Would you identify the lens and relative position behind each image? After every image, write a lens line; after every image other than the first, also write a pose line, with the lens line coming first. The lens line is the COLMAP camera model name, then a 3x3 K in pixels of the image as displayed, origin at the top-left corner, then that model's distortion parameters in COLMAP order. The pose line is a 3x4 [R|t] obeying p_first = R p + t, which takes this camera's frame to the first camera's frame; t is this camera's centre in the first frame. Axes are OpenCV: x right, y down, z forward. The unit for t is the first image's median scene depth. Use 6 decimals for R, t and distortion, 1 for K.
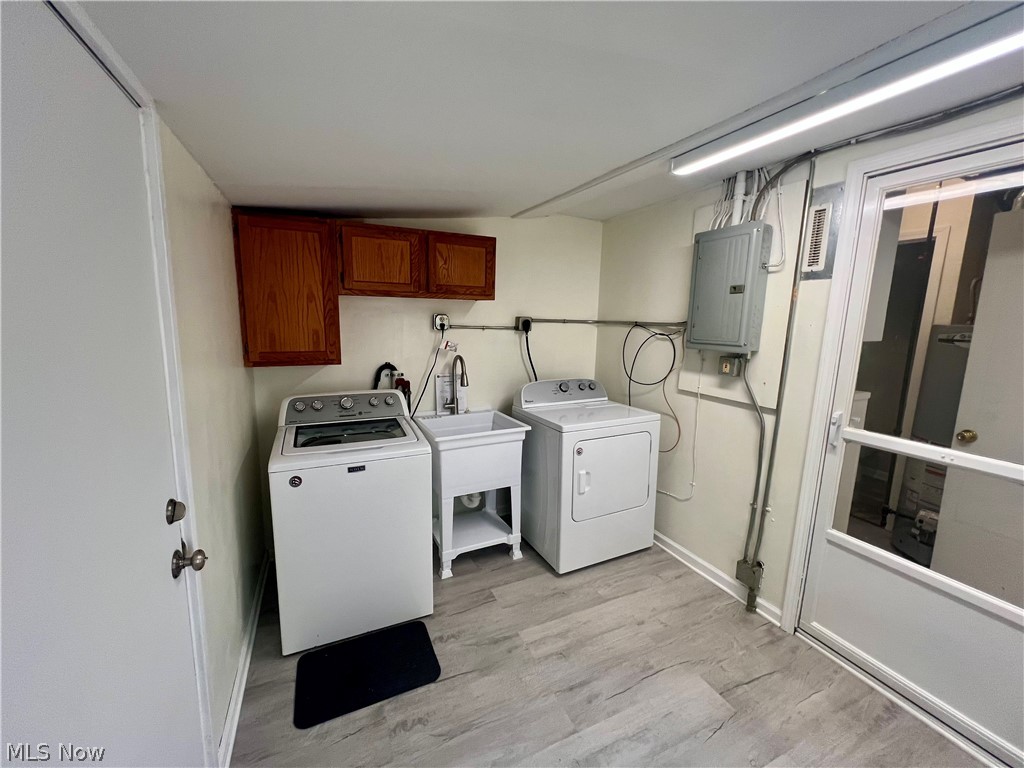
lens RADIAL K [[409.8, 0, 511.1], [0, 409.8, 381.4], [0, 0, 1]] dist [-0.000731, 0.000031]
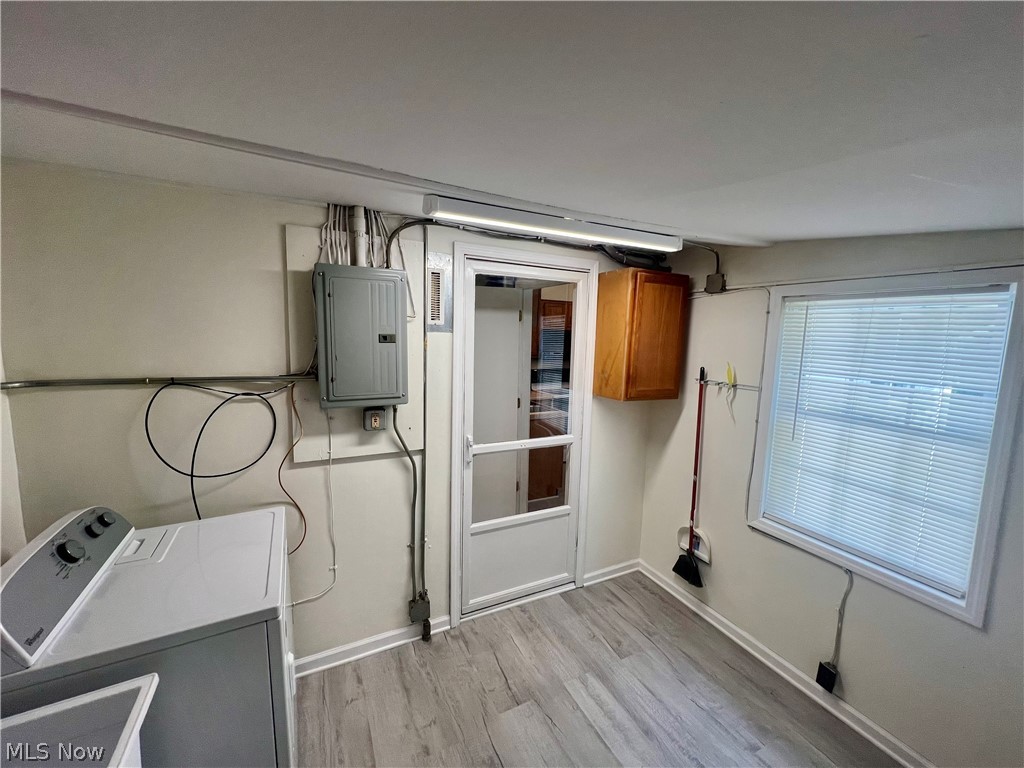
lens RADIAL K [[409.8, 0, 511.1], [0, 409.8, 381.4], [0, 0, 1]] dist [-0.000731, 0.000031]
pose [[-0.030537, -0.141827, 0.989420, -0.388520], [0.129916, 0.980922, 0.144618, -0.224793], [-0.991055, 0.132958, -0.011529, 0.737128]]
